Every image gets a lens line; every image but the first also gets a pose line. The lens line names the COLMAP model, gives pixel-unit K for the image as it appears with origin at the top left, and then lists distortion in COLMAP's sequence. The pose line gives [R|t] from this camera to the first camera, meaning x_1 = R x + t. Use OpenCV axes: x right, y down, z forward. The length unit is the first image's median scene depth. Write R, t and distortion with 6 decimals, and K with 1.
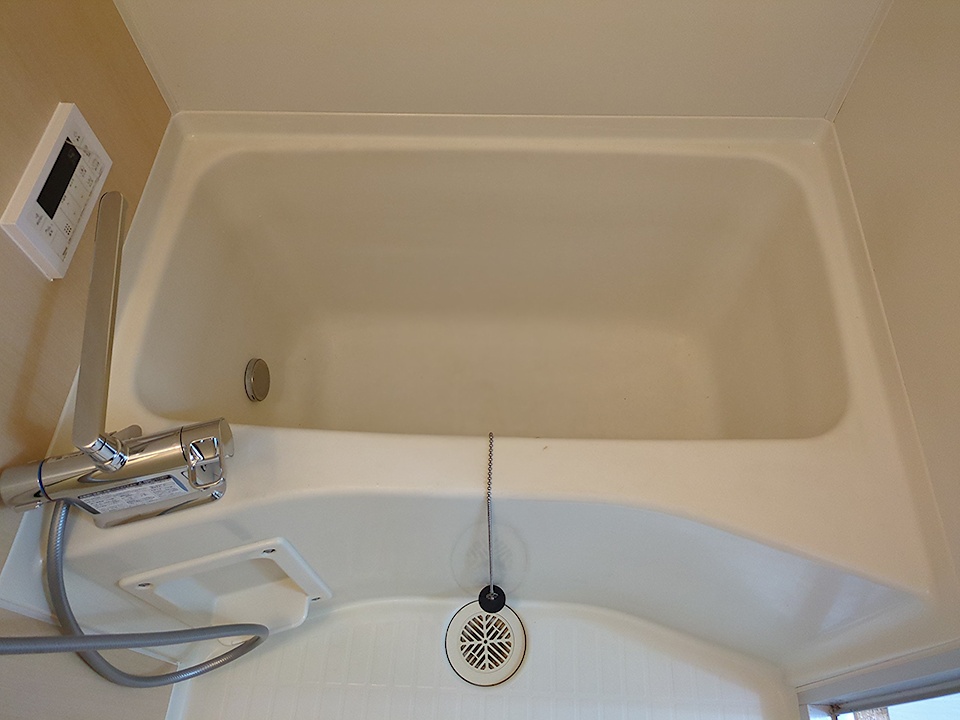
lens RADIAL K [[726.4, 0, 481.8], [0, 726.4, 355.8], [0, 0, 1]] dist [0.017207, -0.001300]
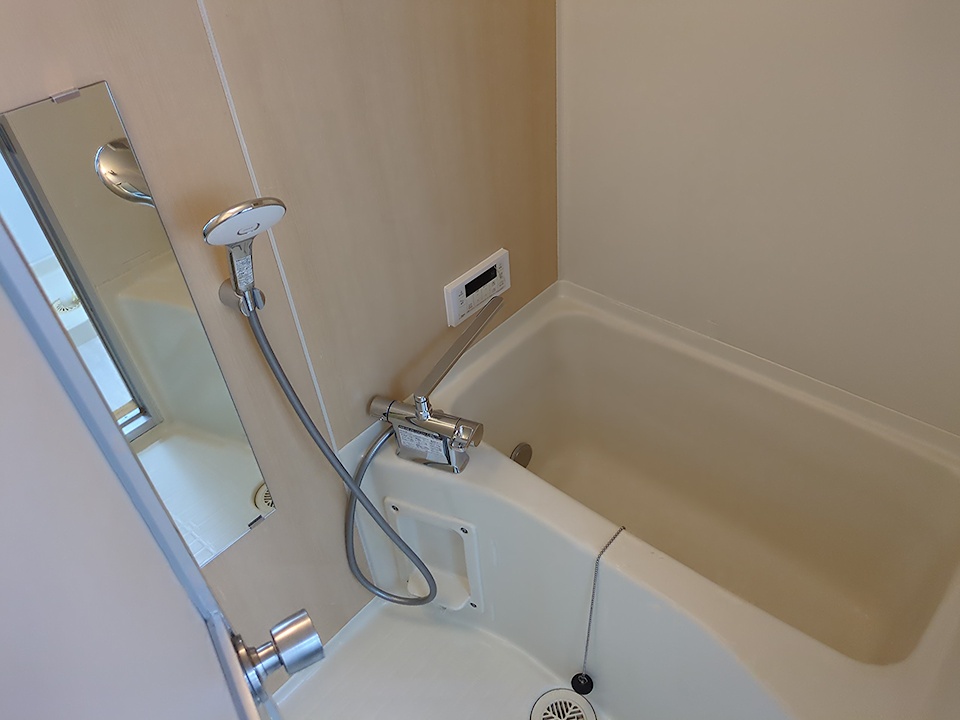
lens RADIAL K [[726.4, 0, 481.8], [0, 726.4, 355.8], [0, 0, 1]] dist [0.017207, -0.001300]
pose [[0.782711, 0.381224, -0.491966, 0.382536], [-0.512739, 0.843026, -0.162501, 0.204299], [0.352791, 0.379442, 0.855314, -0.479643]]
